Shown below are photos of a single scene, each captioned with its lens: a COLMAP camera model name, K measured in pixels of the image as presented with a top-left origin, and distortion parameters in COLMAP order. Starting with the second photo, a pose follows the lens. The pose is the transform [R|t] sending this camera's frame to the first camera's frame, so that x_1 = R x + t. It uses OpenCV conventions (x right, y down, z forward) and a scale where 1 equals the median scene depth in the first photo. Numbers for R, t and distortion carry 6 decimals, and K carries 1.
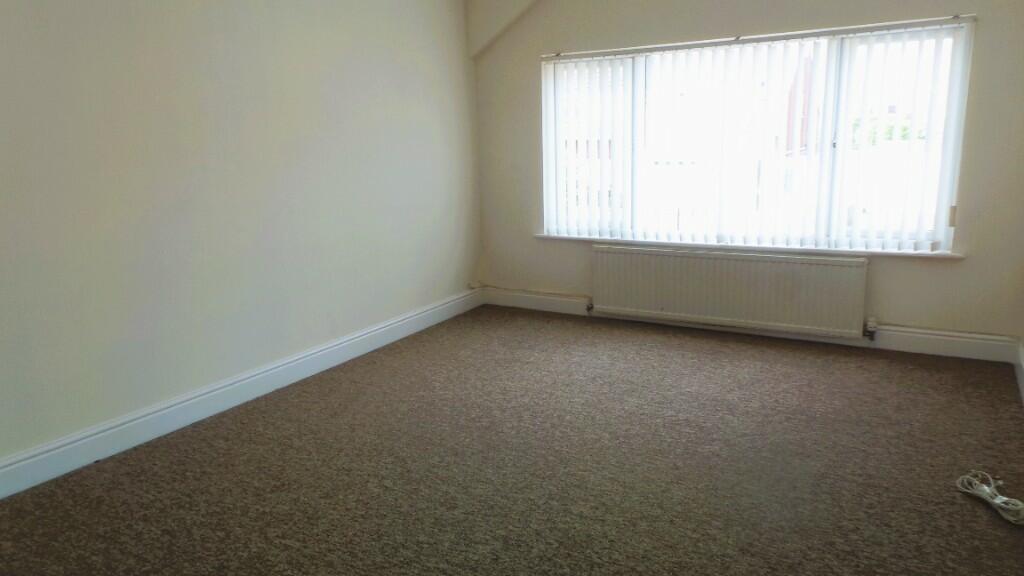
lens RADIAL K [[715.7, 0, 512.0], [0, 715.7, 288.0], [0, 0, 1]] dist [-0.008649, -0.002842]
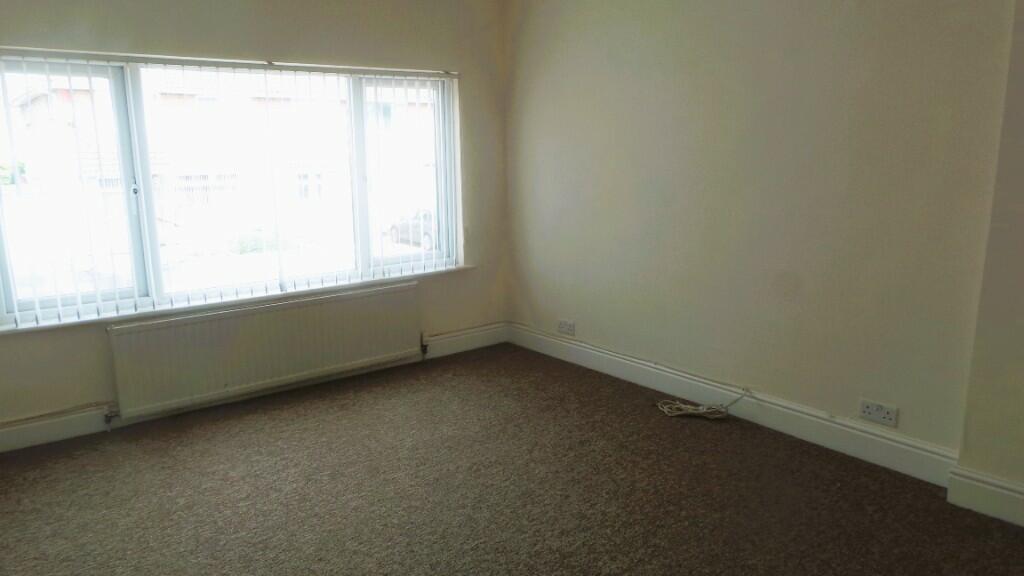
lens RADIAL K [[715.7, 0, 512.0], [0, 715.7, 288.0], [0, 0, 1]] dist [-0.008649, -0.002842]
pose [[0.350825, -0.147197, 0.924800, -0.466402], [0.205500, 0.975598, 0.077325, -0.084828], [-0.913615, 0.162918, 0.372513, 0.453407]]
